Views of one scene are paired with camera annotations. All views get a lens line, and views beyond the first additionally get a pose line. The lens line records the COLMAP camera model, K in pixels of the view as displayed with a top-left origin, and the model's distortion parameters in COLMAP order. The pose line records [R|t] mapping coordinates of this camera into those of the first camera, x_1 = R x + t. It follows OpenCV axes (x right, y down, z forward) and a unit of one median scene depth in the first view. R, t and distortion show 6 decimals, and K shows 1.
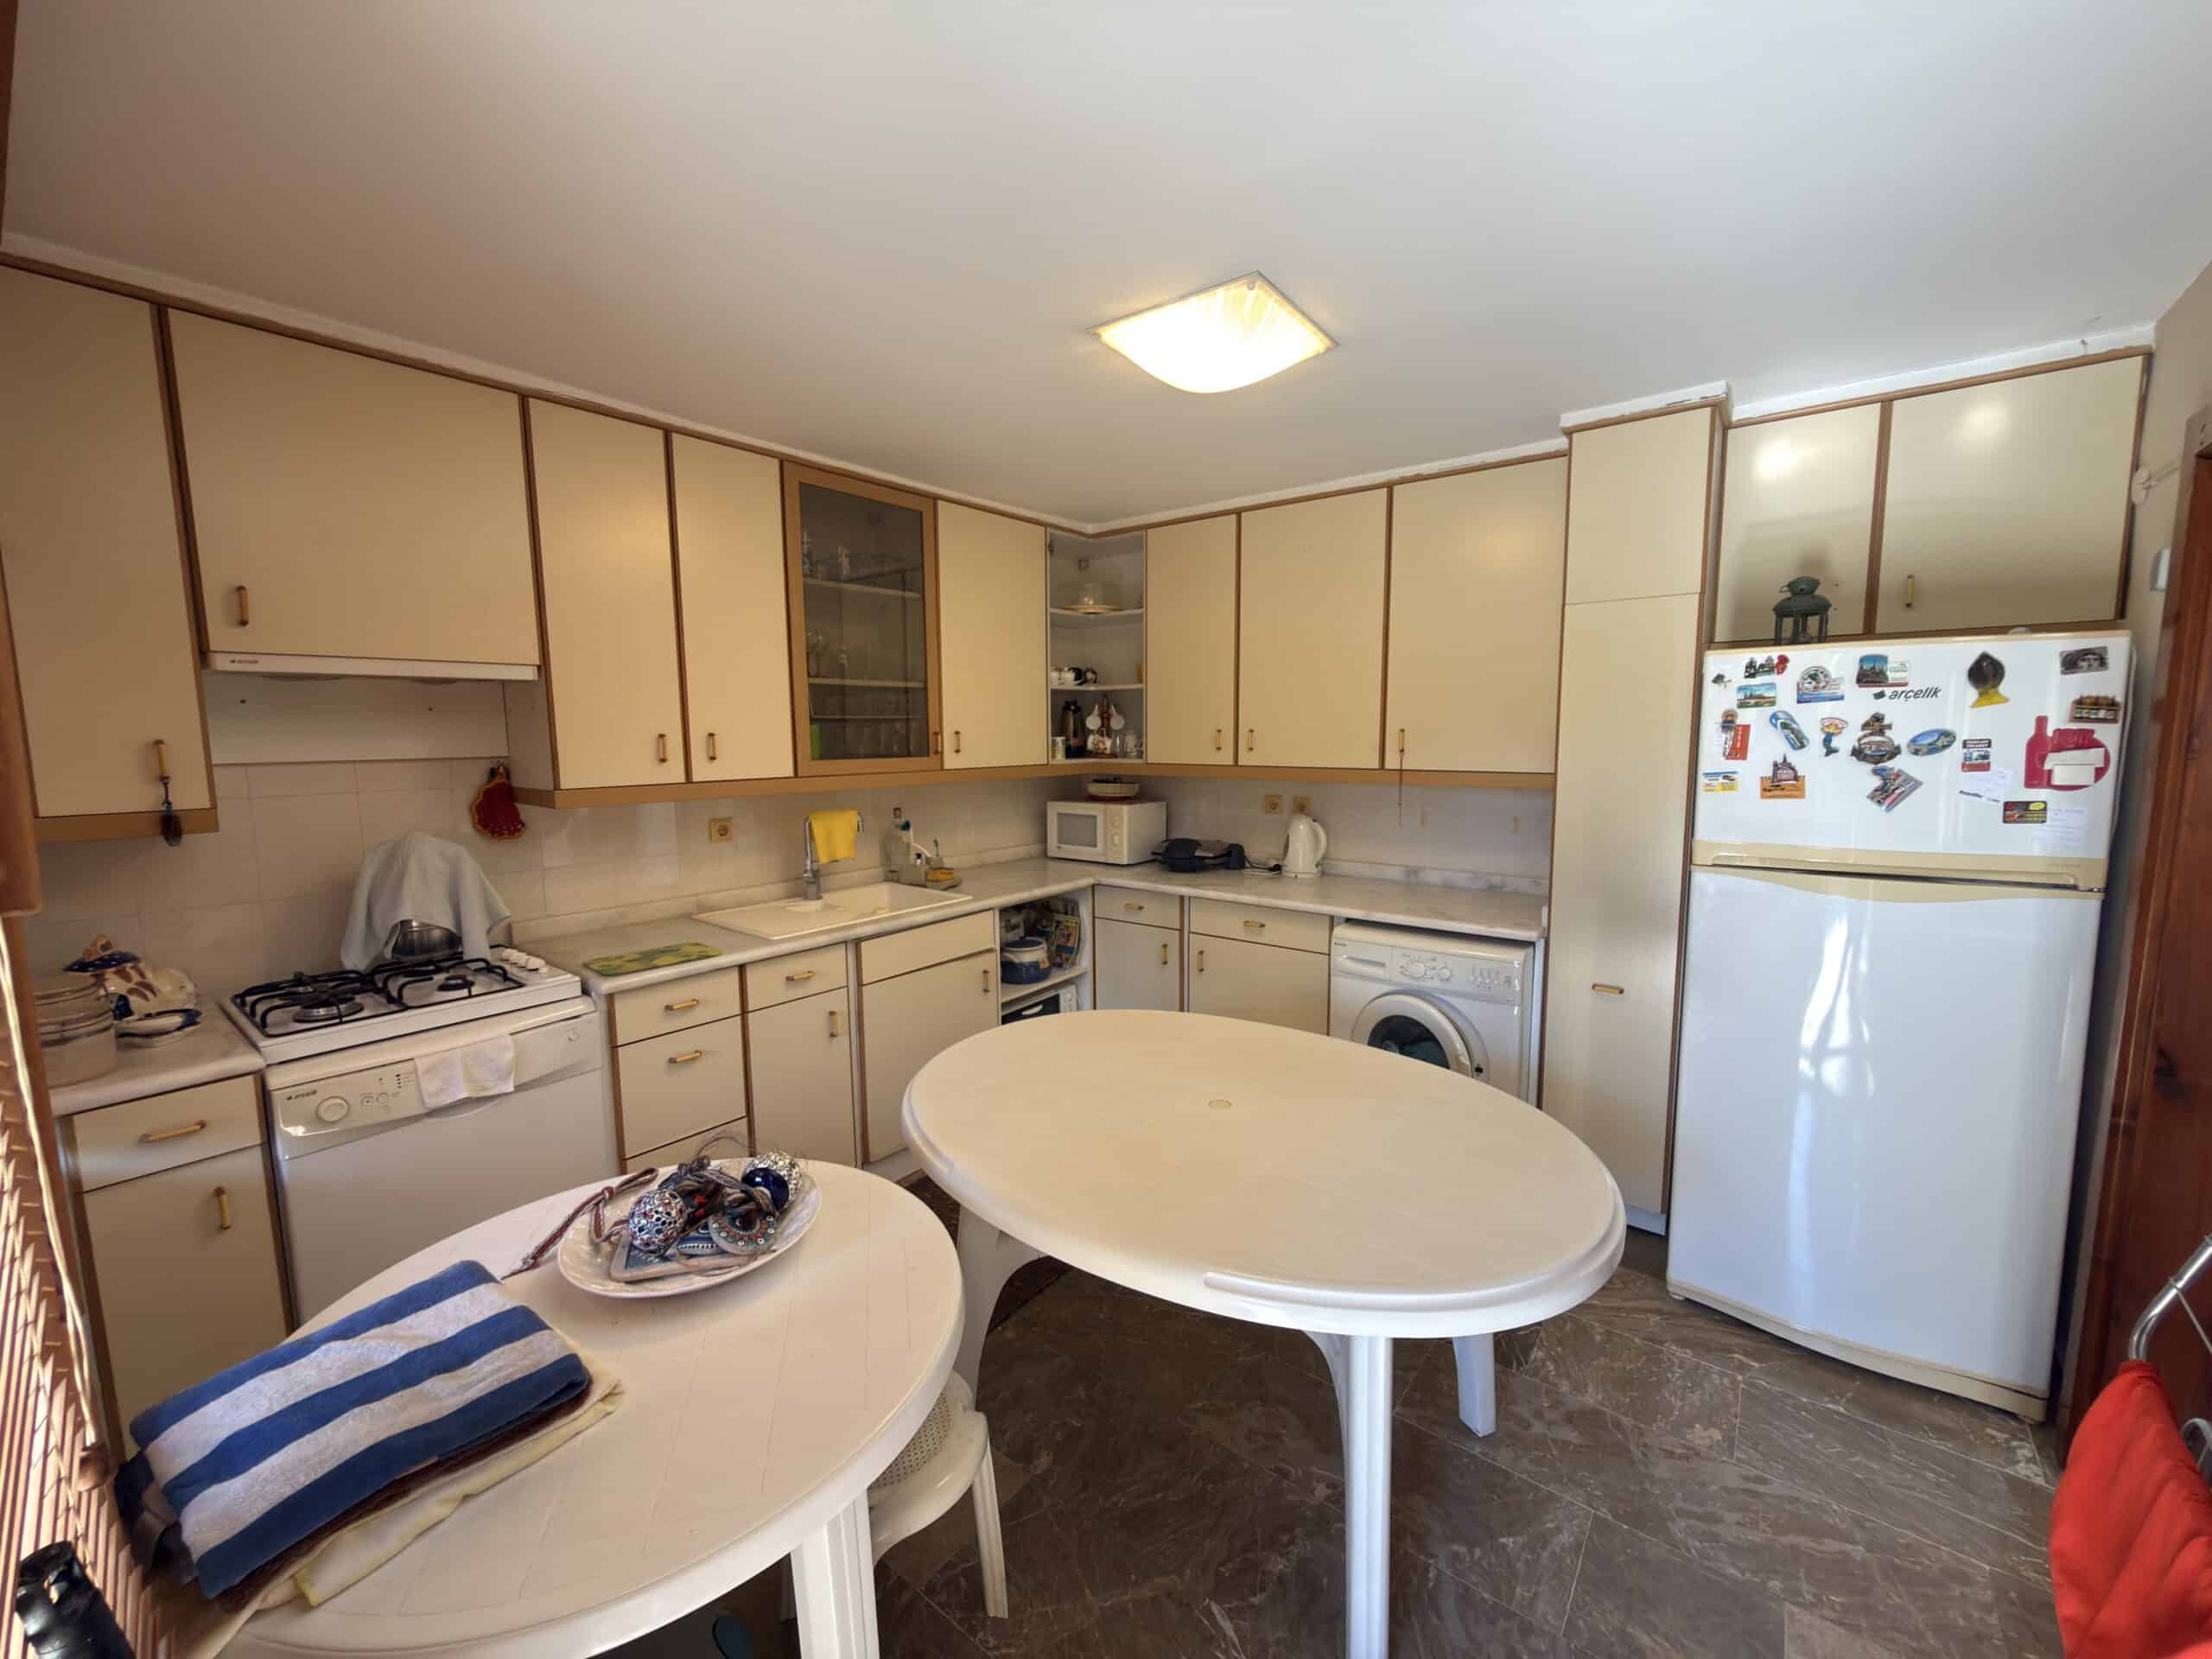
lens RADIAL K [[876.0, 0, 1108.6], [0, 876.0, 829.8], [0, 0, 1]] dist [0.000650, 0.000471]
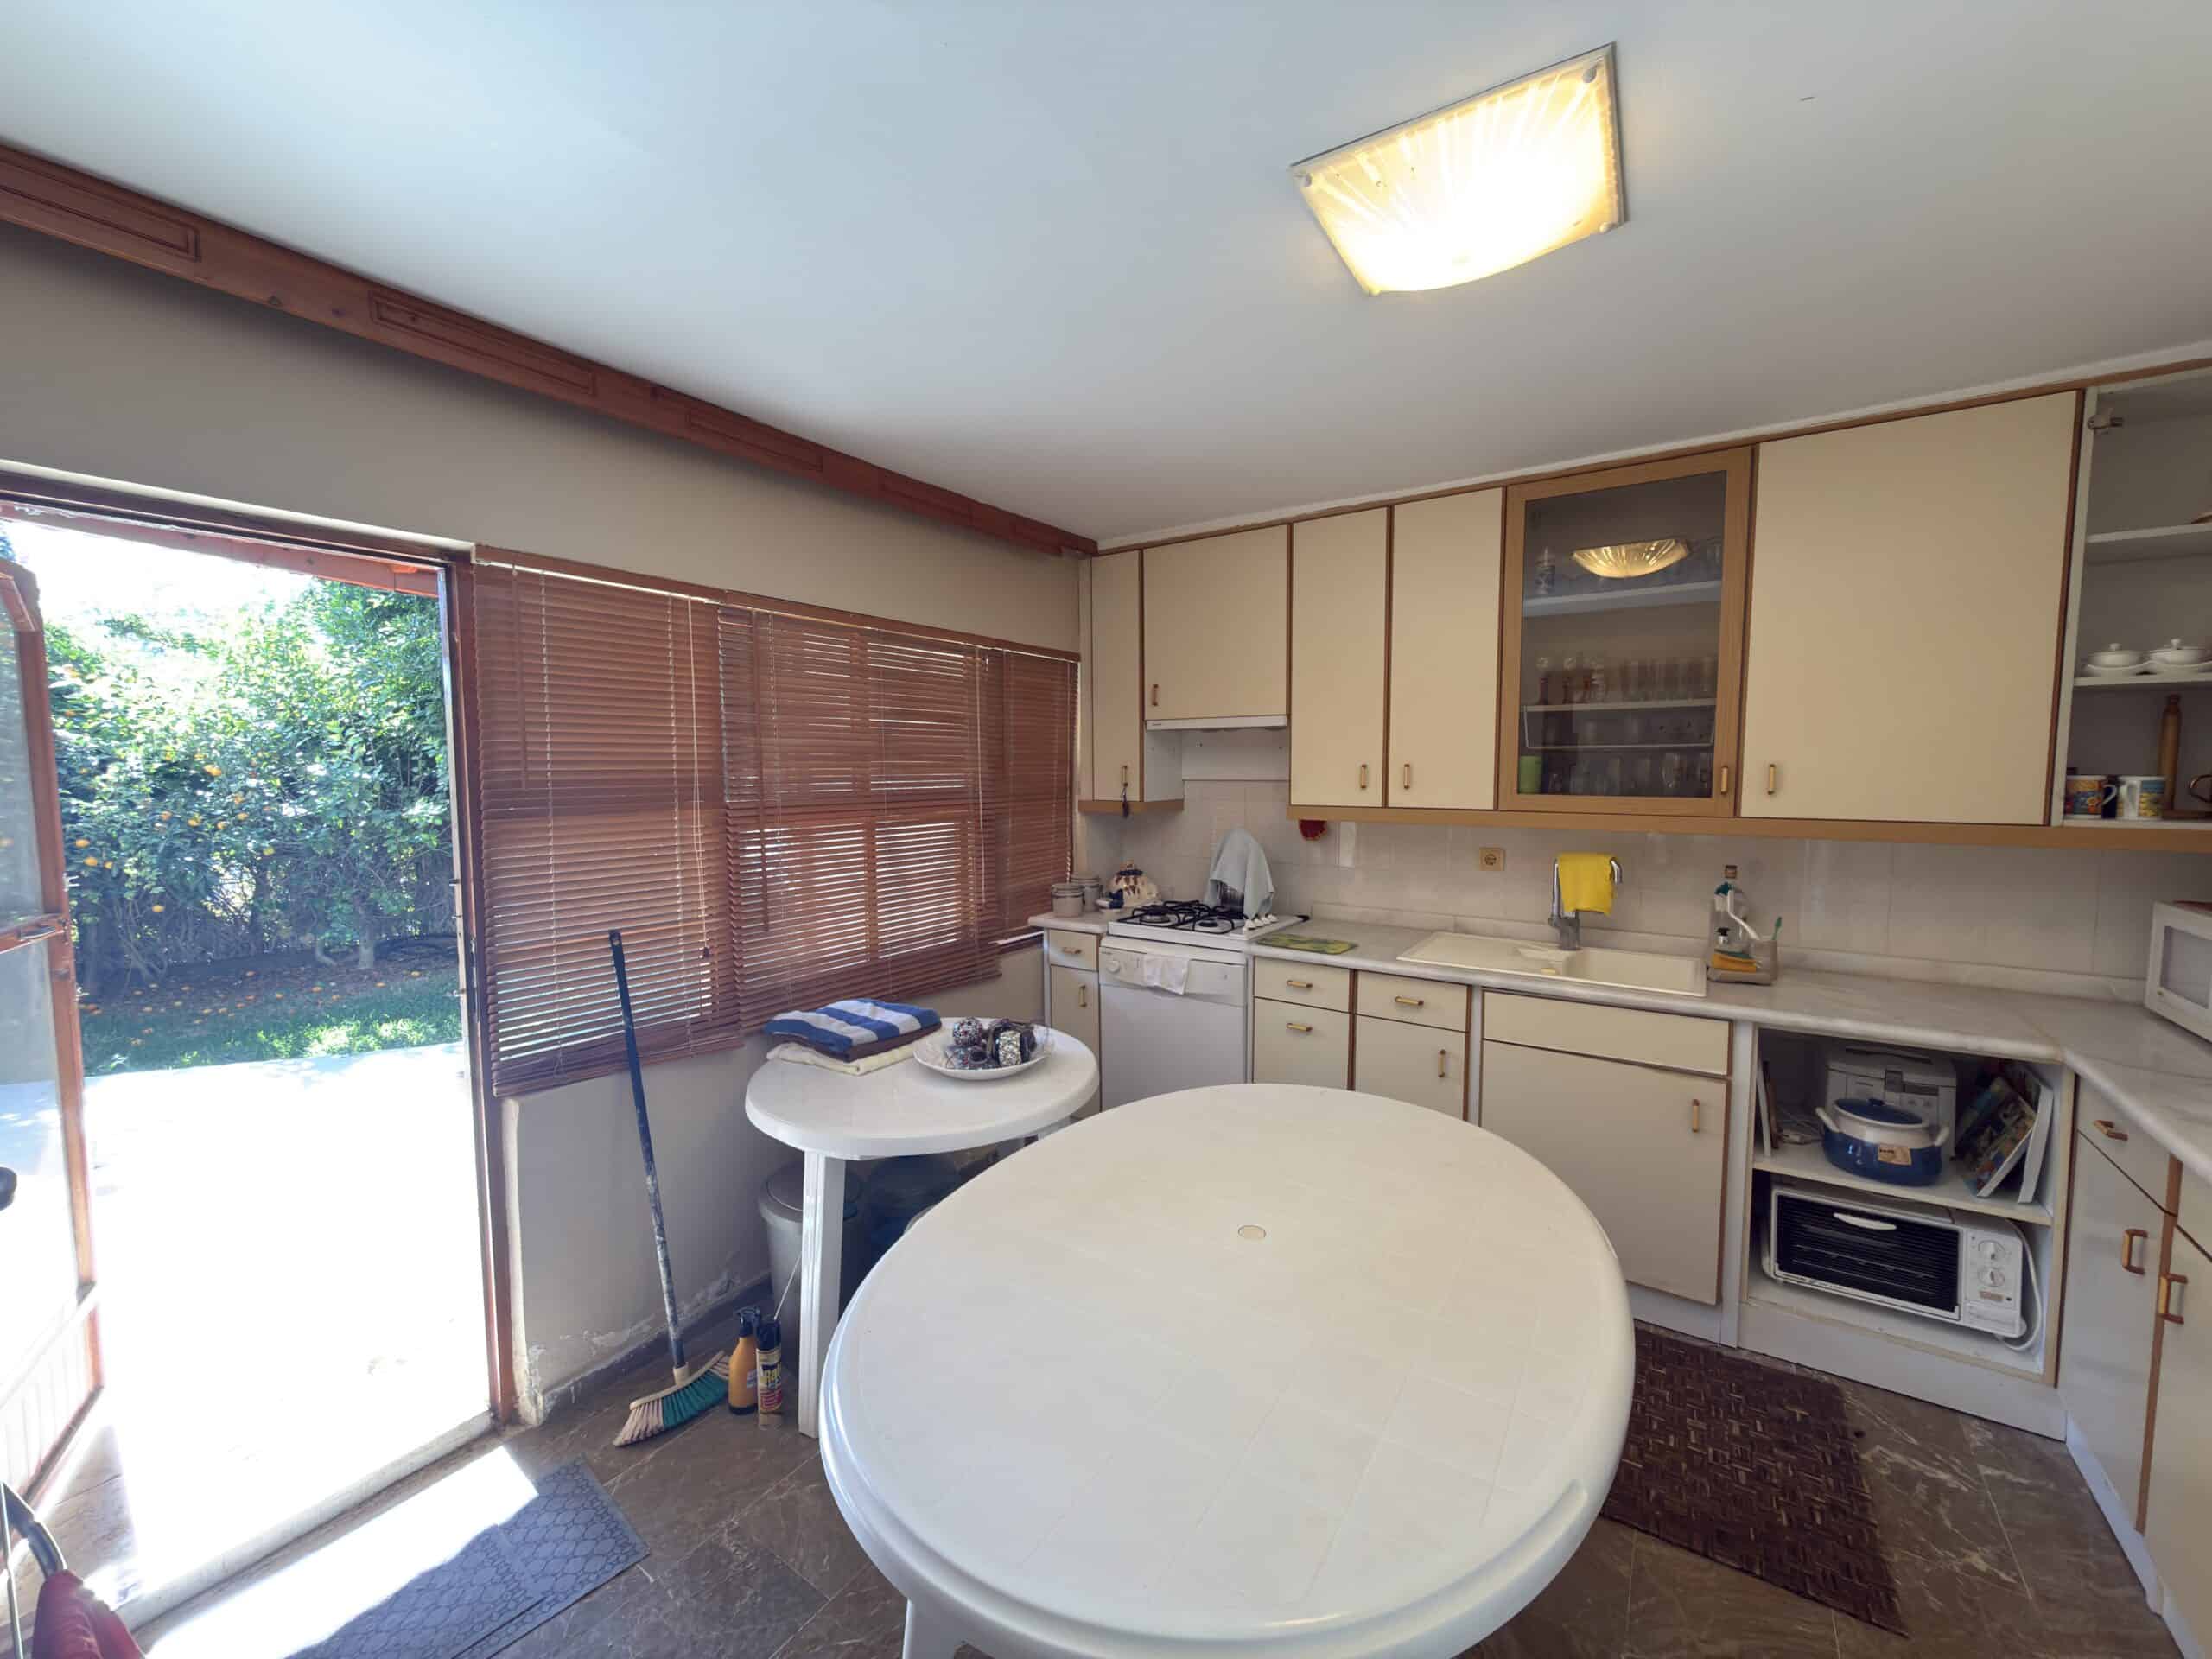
lens RADIAL K [[876.0, 0, 1104.6], [0, 876.0, 828.8], [0, 0, 1]] dist [0.000650, 0.000471]
pose [[0.065112, 0.078326, -0.994799, 0.637414], [-0.113802, 0.990993, 0.070578, -0.065292], [0.991367, 0.108615, 0.073440, 0.559025]]
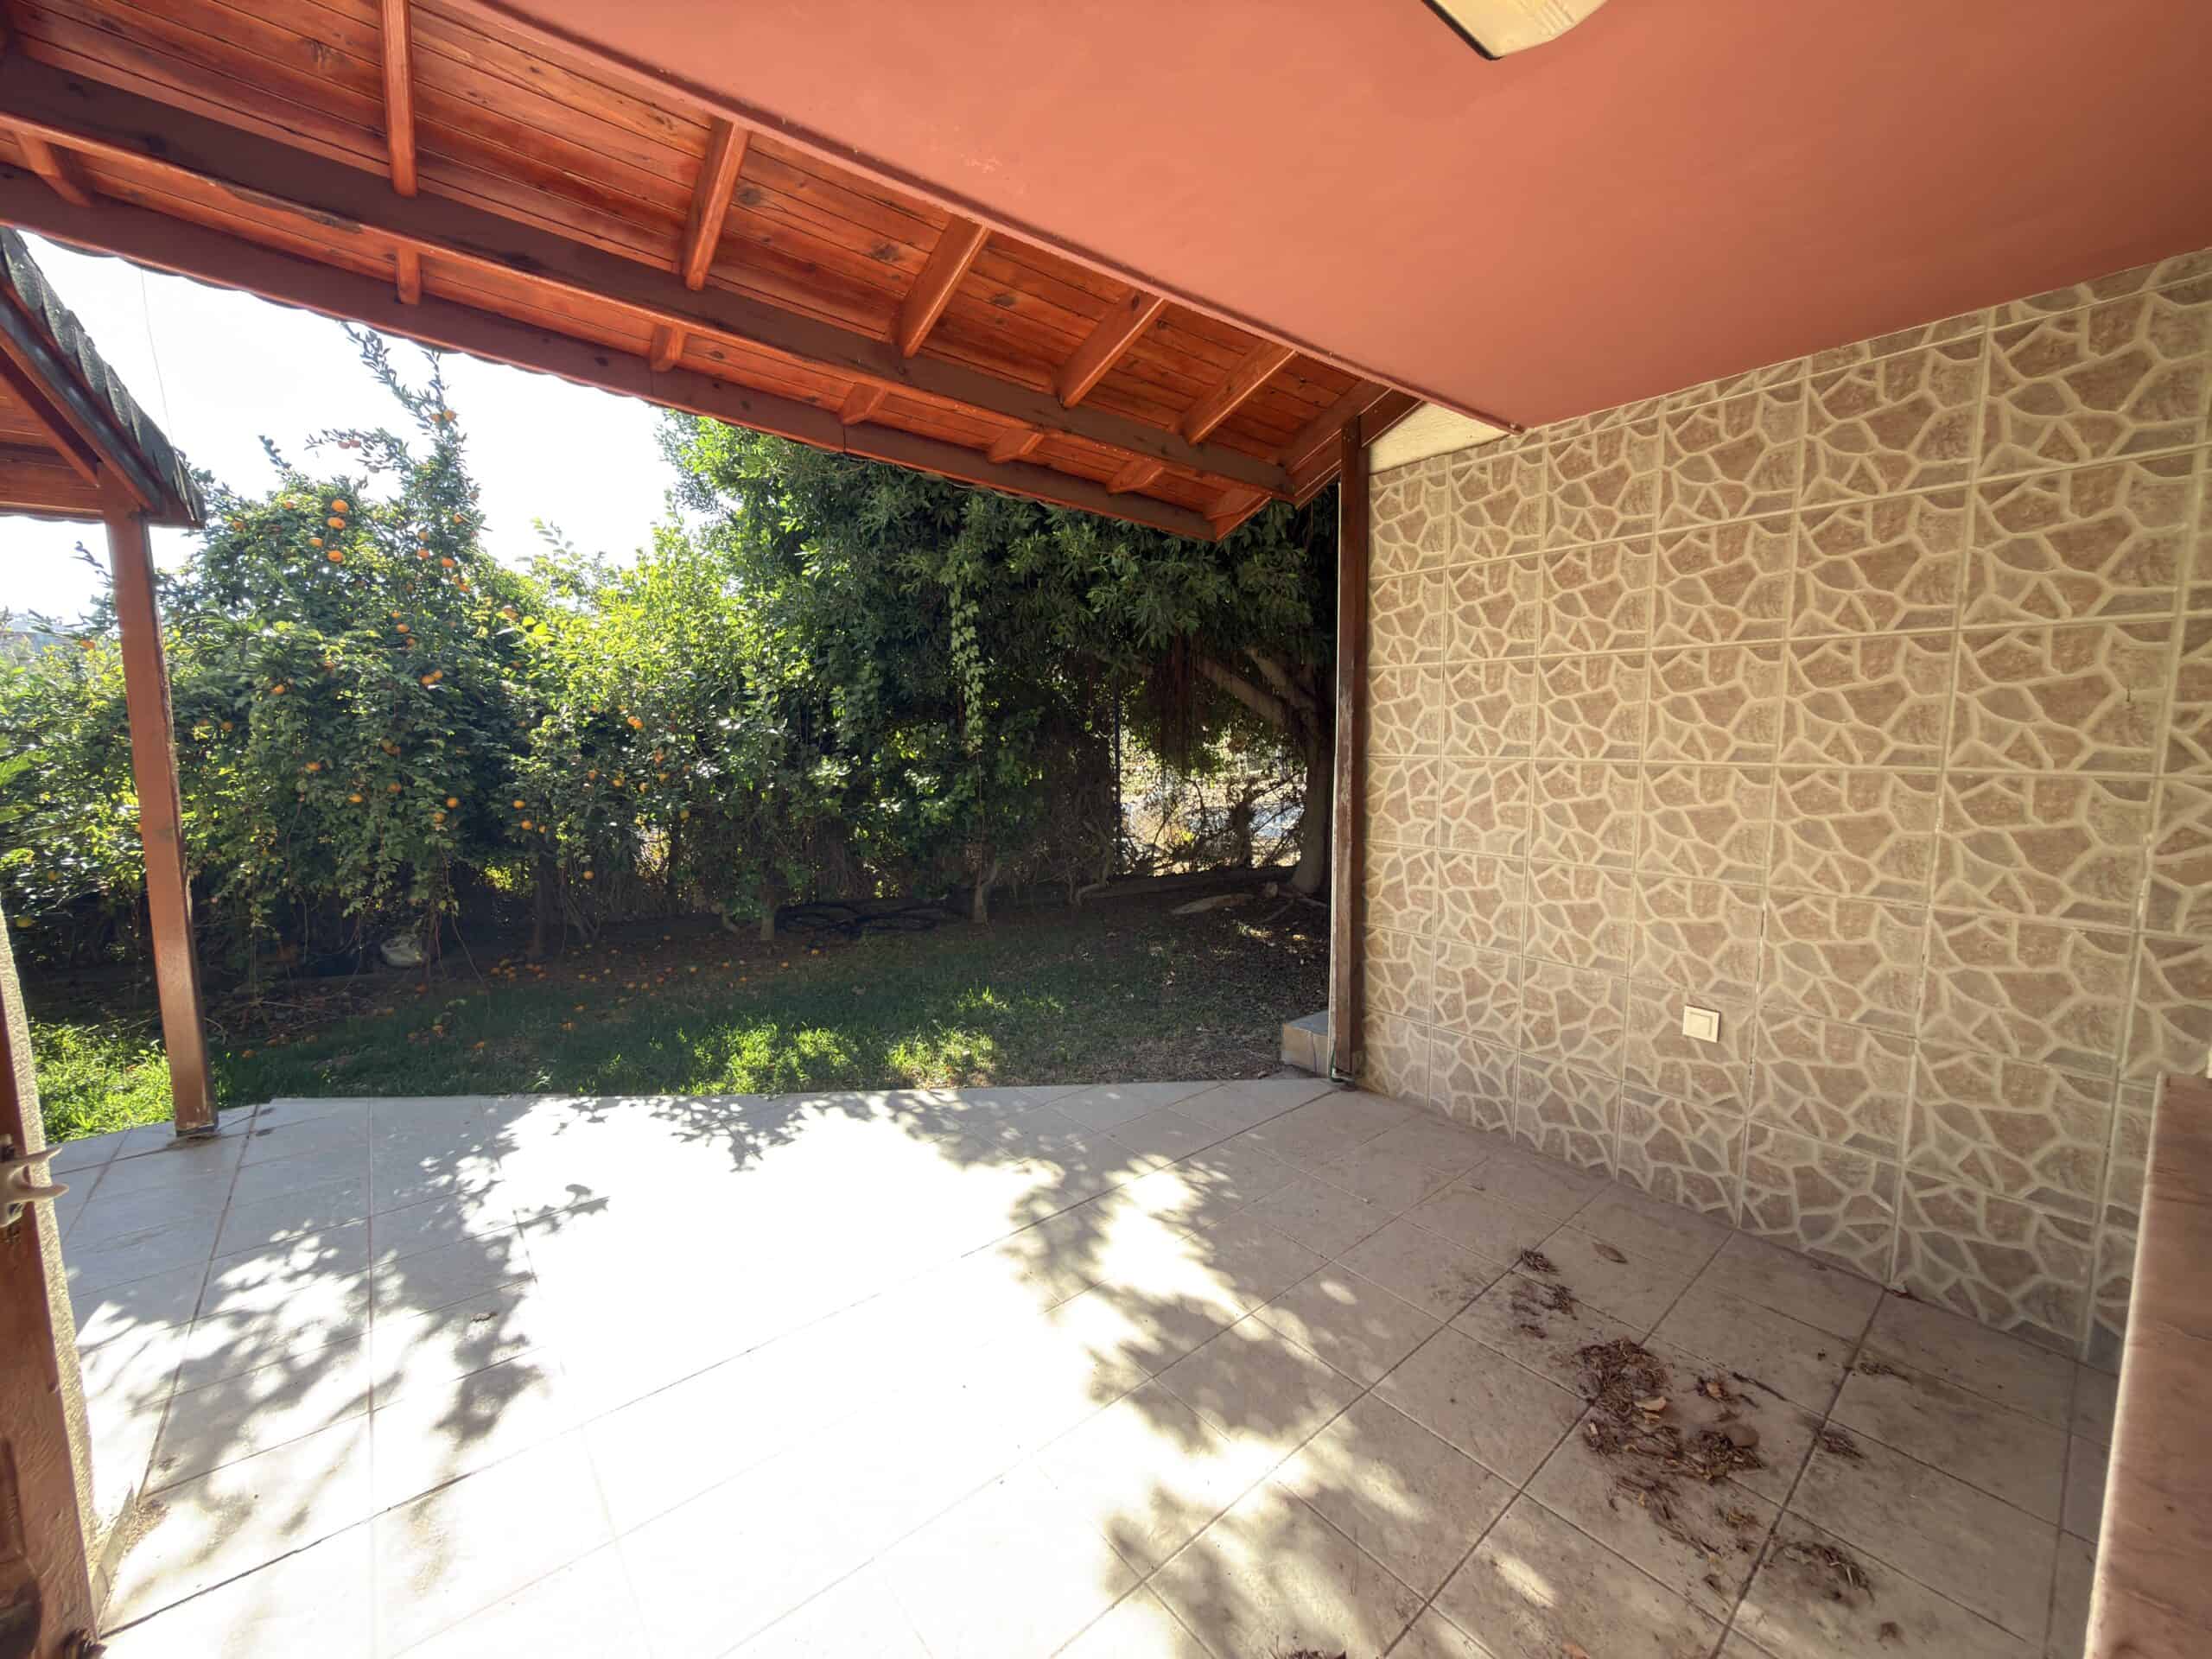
lens RADIAL K [[876.0, 0, 1117.7], [0, 876.0, 831.8], [0, 0, 1]] dist [0.000650, 0.000471]
pose [[-0.225729, 0.120660, -0.966689, 0.294168], [-0.111709, 0.982549, 0.148725, -0.018899], [0.967764, 0.141559, -0.208311, 0.257356]]
